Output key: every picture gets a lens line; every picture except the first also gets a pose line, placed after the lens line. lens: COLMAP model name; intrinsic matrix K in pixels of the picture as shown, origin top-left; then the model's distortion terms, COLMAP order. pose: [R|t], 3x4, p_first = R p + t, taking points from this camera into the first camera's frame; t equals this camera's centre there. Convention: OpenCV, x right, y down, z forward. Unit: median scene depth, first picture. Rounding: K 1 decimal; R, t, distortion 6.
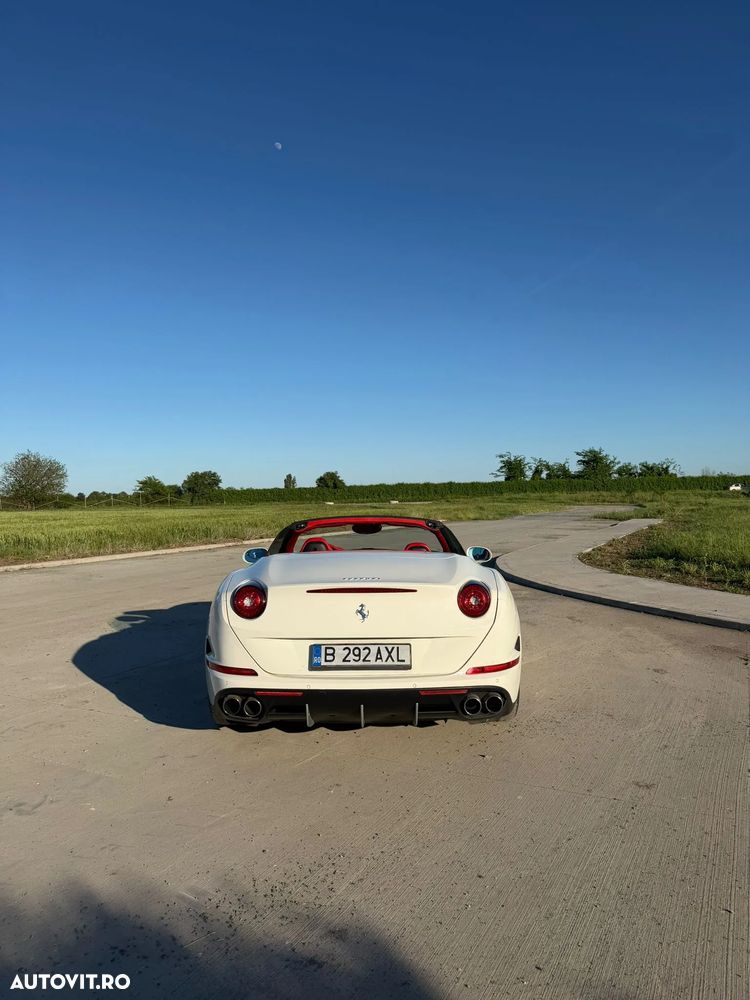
lens RADIAL K [[683.1, 0, 375.0], [0, 683.1, 500.0], [0, 0, 1]] dist [0.116597, -0.000841]
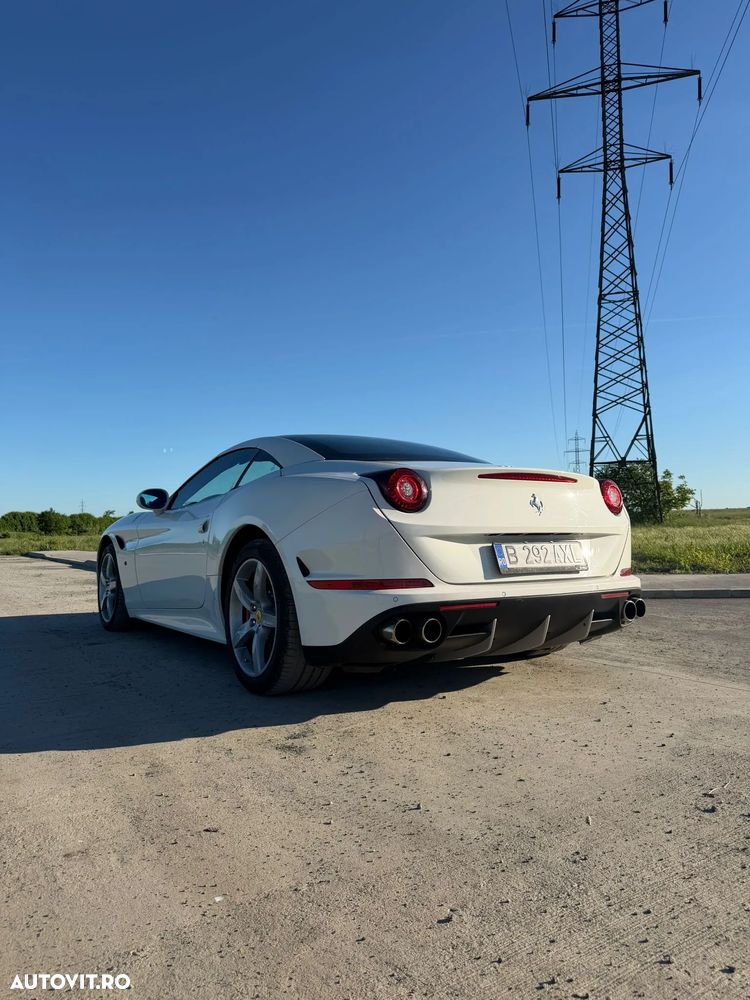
lens RADIAL K [[706.4, 0, 375.0], [0, 706.4, 500.0], [0, 0, 1]] dist [0.052823, -0.004554]
pose [[0.829521, 0.030564, 0.557638, -0.635311], [0.003278, 0.998218, -0.059588, 0.206594], [-0.558465, 0.051257, 0.827943, 0.410836]]
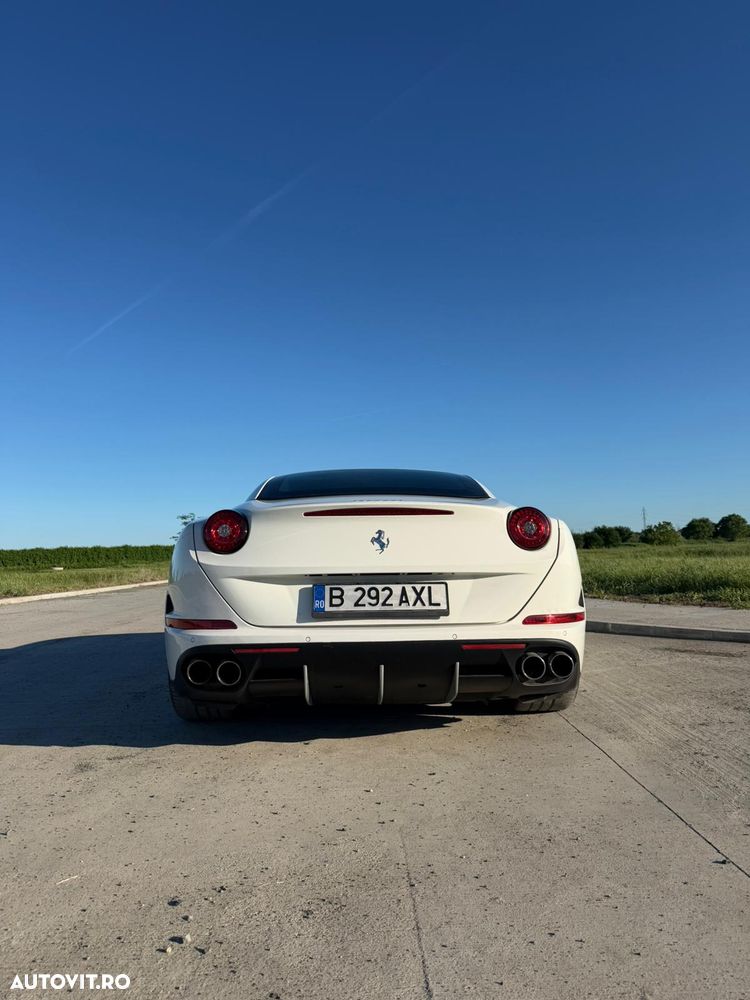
lens RADIAL K [[706.4, 0, 375.0], [0, 706.4, 500.0], [0, 0, 1]] dist [0.052823, -0.004554]
pose [[0.999190, 0.000392, 0.040229, -0.054320], [0.003751, 0.994688, -0.102871, 0.196580], [-0.040056, 0.102939, 0.993881, 0.239685]]
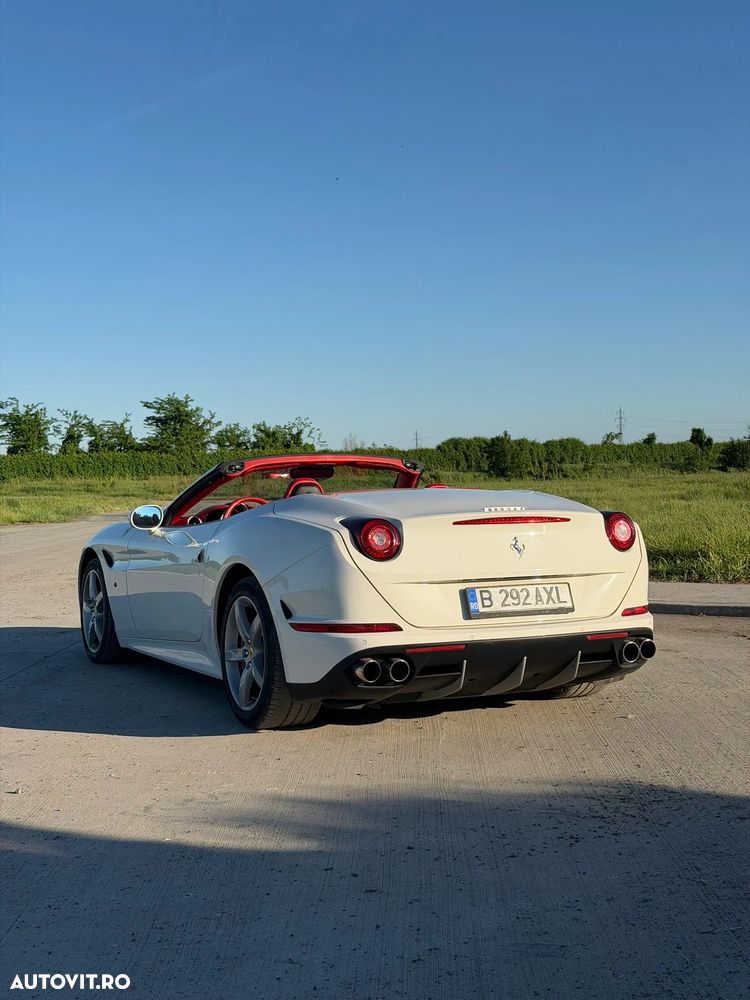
lens RADIAL K [[1341.6, 0, 375.0], [0, 1341.6, 500.0], [0, 0, 1]] dist [0.100243, -0.042141]
pose [[0.893865, -0.008826, 0.448249, -0.873332], [0.007015, 0.999959, 0.005699, 0.097445], [-0.448281, -0.001950, 0.893890, -0.343254]]
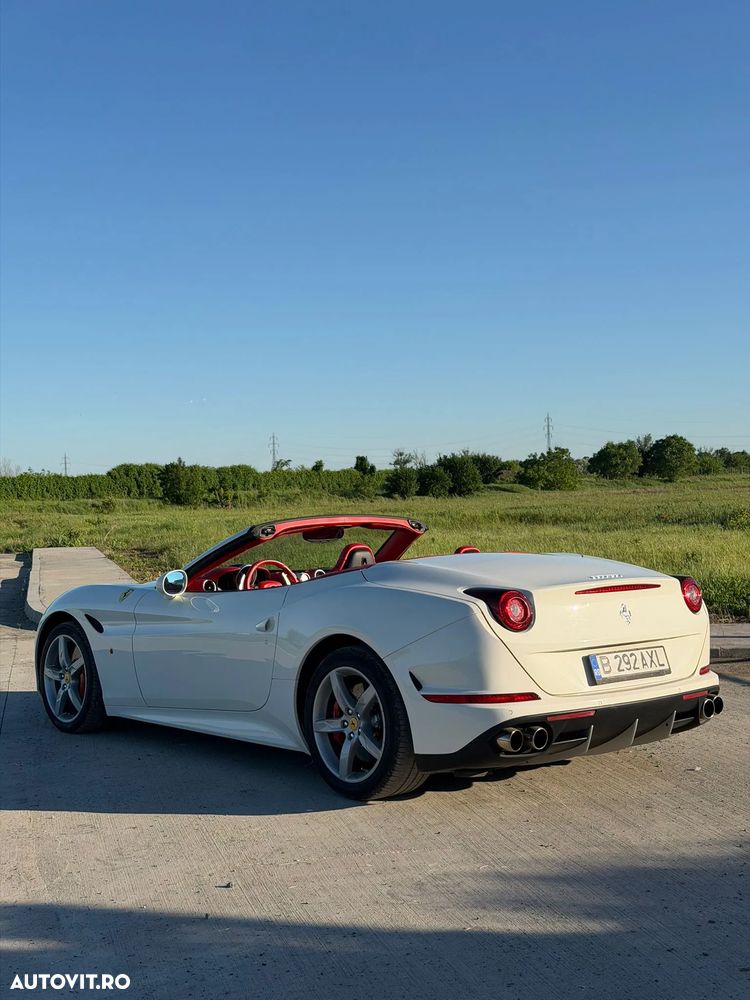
lens RADIAL K [[1341.6, 0, 375.0], [0, 1341.6, 500.0], [0, 0, 1]] dist [0.100243, -0.042141]
pose [[0.756109, -0.001782, 0.654443, -1.334915], [0.011989, 0.999866, -0.011129, 0.037595], [-0.654336, 0.016261, 0.756029, -0.062669]]
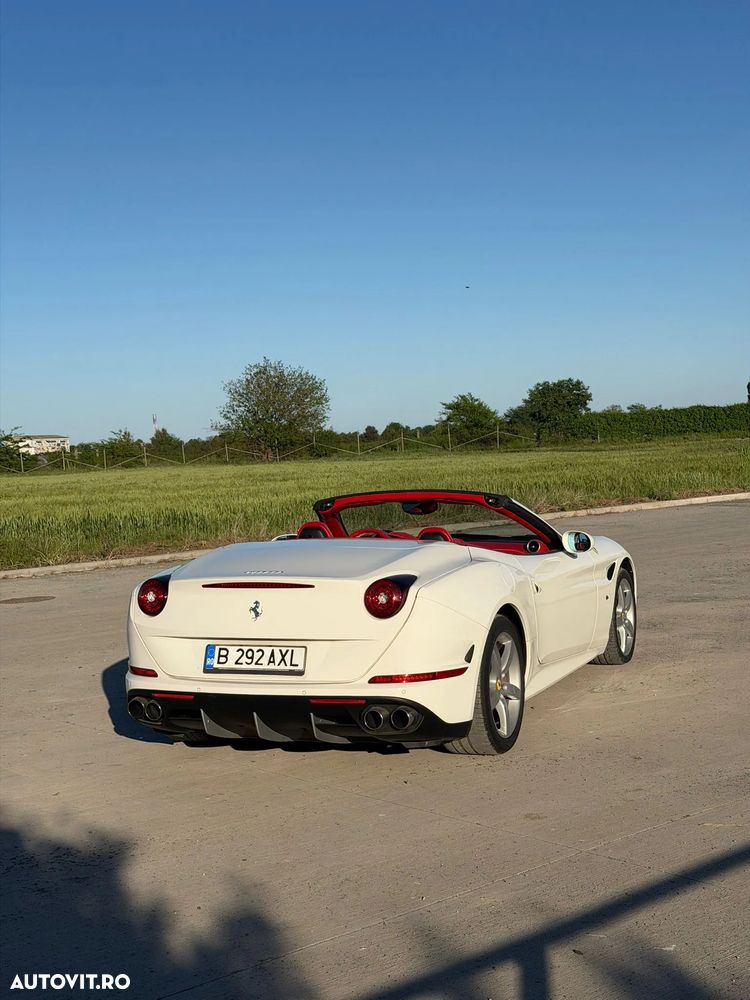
lens RADIAL K [[1341.6, 0, 375.0], [0, 1341.6, 500.0], [0, 0, 1]] dist [0.100243, -0.042141]
pose [[0.928591, -0.013278, -0.370866, 0.755547], [0.031784, 0.998533, 0.043832, -0.046970], [0.369740, -0.052489, 0.927651, -0.527570]]
